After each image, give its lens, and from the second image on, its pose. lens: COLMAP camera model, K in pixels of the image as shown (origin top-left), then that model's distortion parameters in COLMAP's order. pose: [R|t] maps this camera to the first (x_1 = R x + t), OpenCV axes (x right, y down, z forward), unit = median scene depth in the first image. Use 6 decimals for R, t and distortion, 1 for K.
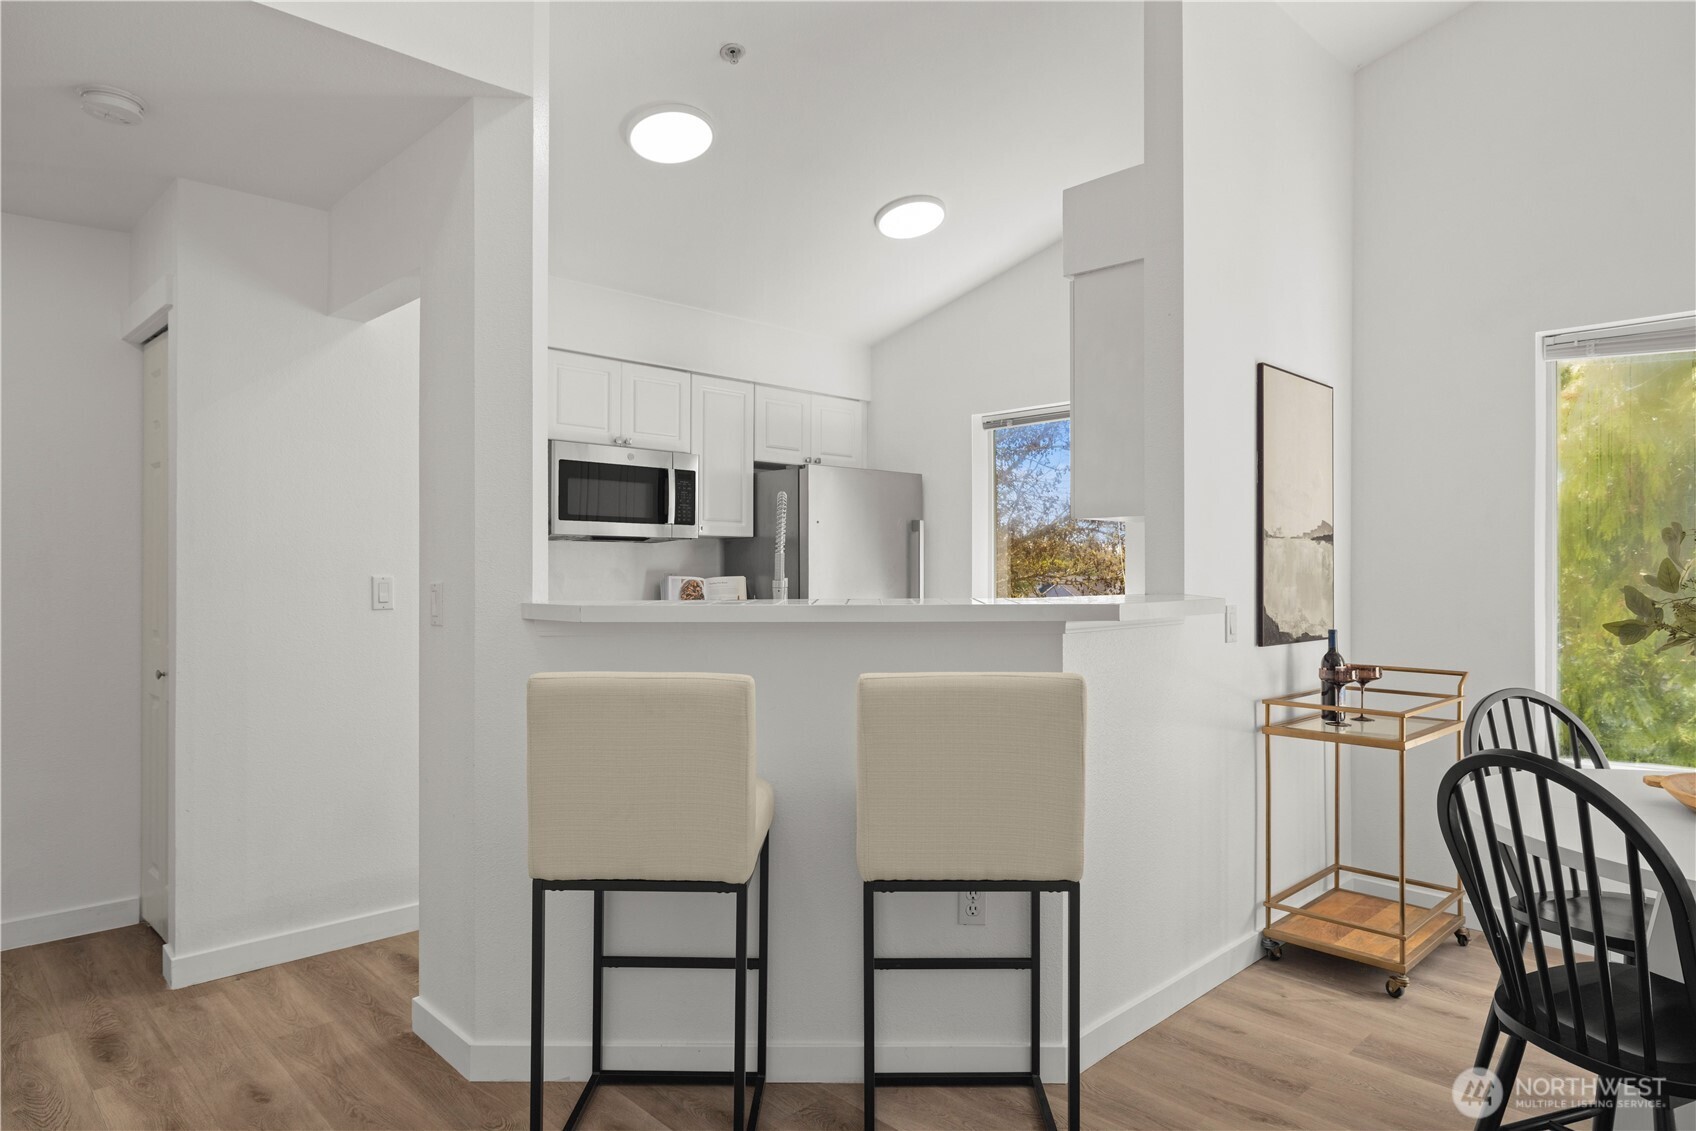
lens RADIAL K [[1007.7, 0, 855.0], [0, 1007.7, 568.7], [0, 0, 1]] dist [0.001899, -0.001196]
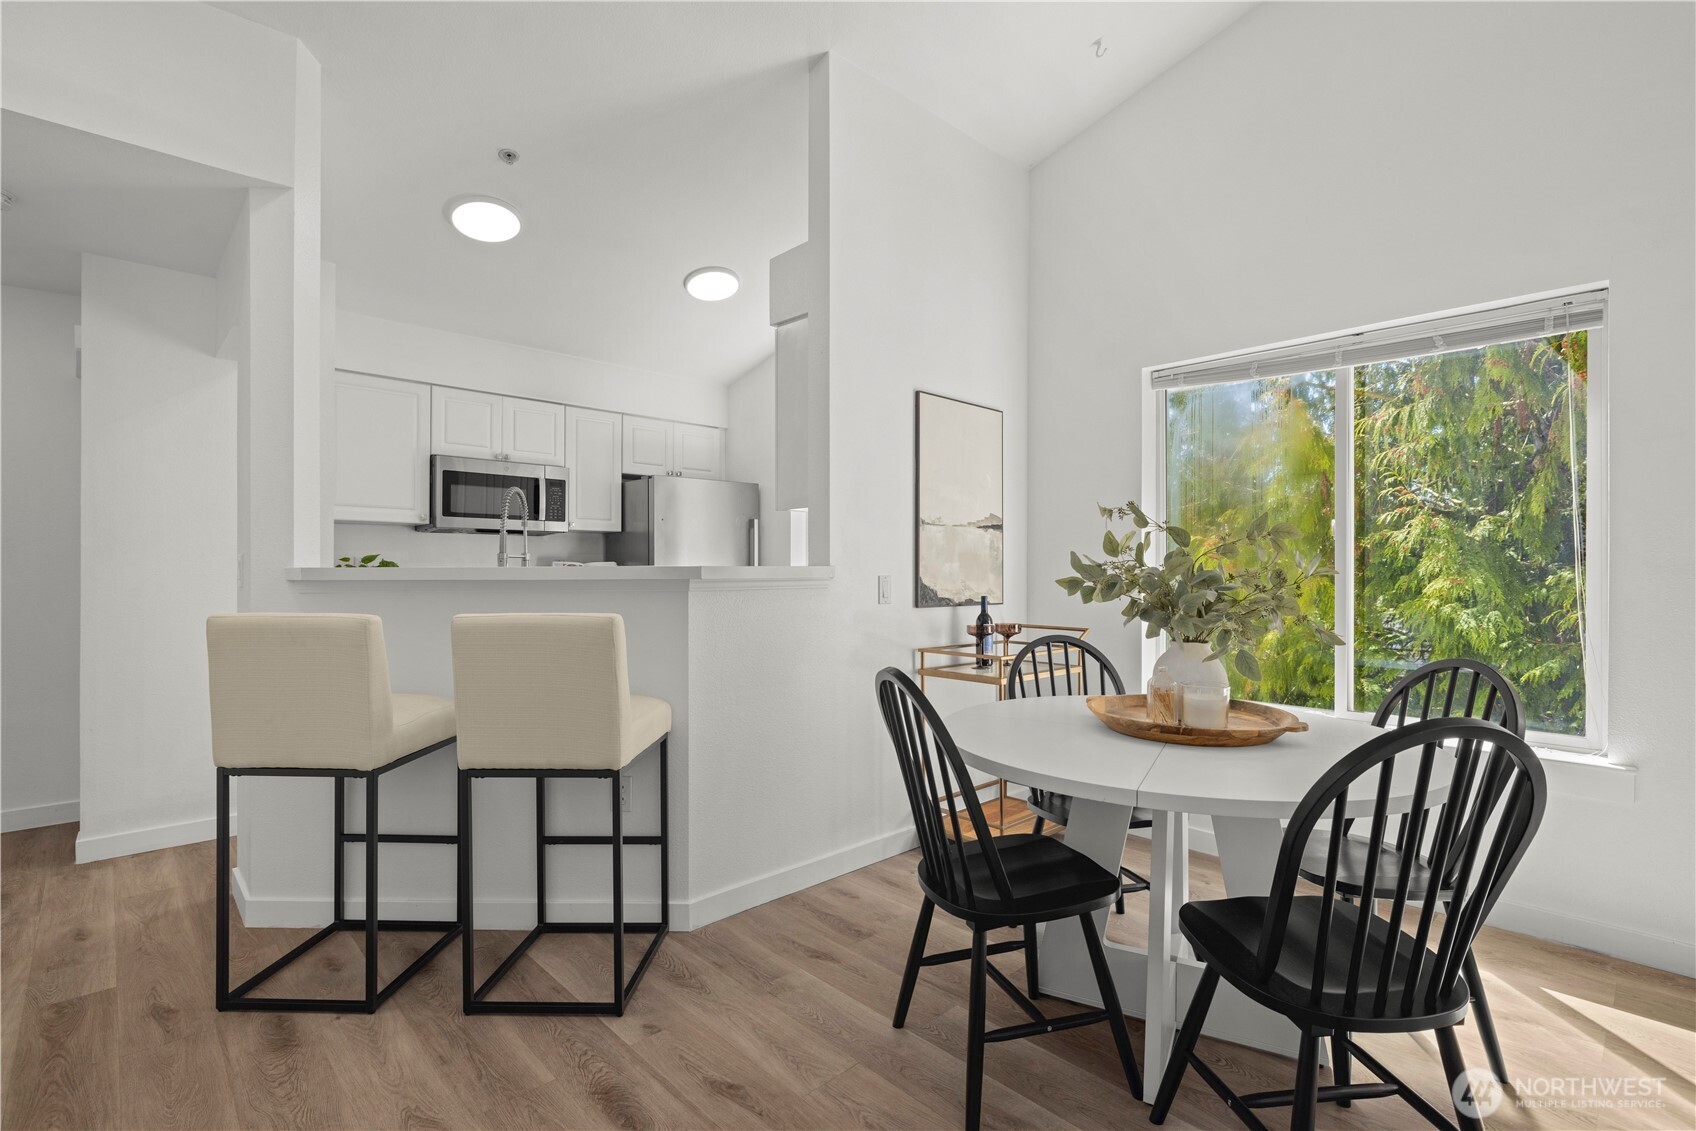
lens RADIAL K [[791.7, 0, 856.6], [0, 791.7, 569.5], [0, 0, 1]] dist [-0.003054, 0.000936]
pose [[0.999937, -0.000298, -0.011192, 0.321702], [0.000301, 1.000000, 0.000312, 0.025795], [0.011192, -0.000315, 0.999937, -0.025766]]
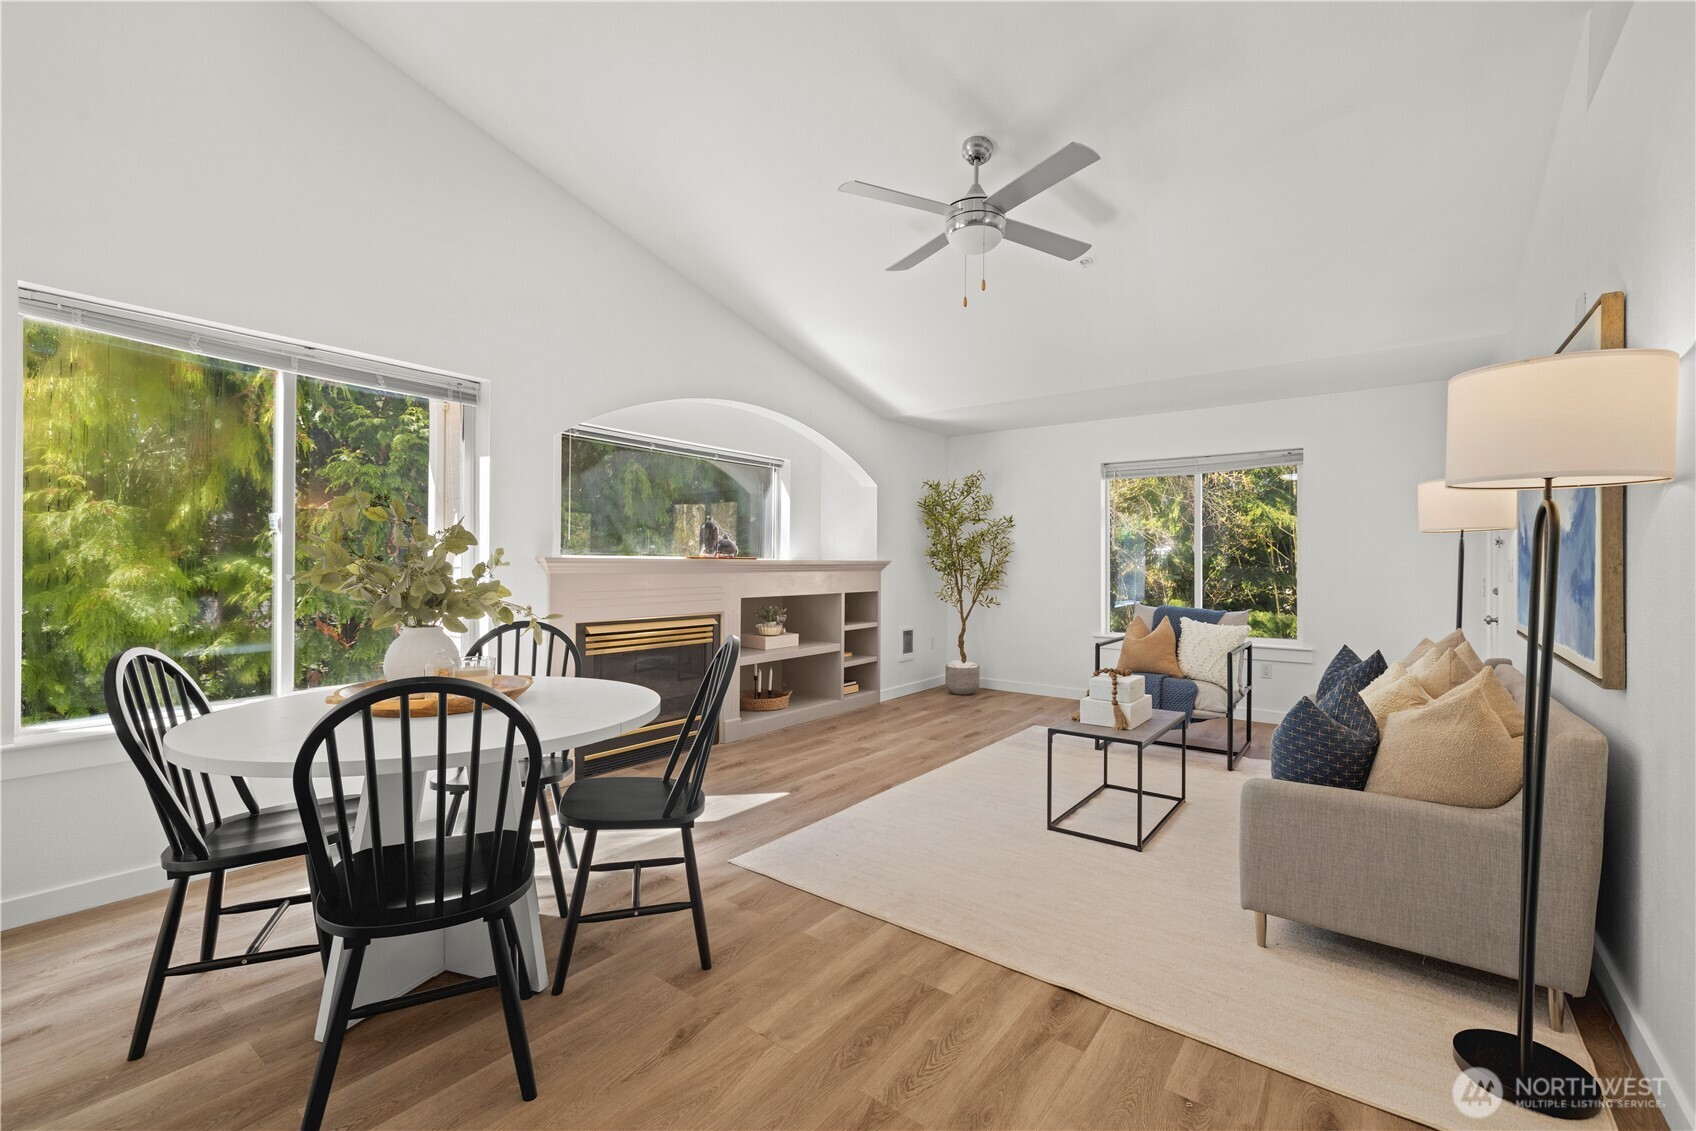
lens RADIAL K [[719.3, 0, 848.0], [0, 719.3, 565.5], [0, 0, 1]] dist [0.001304, 0.000171]
pose [[-0.146689, -0.002376, 0.989180, -0.109065], [-0.012060, 0.999927, 0.000614, 0.023519], [-0.989109, -0.011839, -0.146707, 0.330937]]
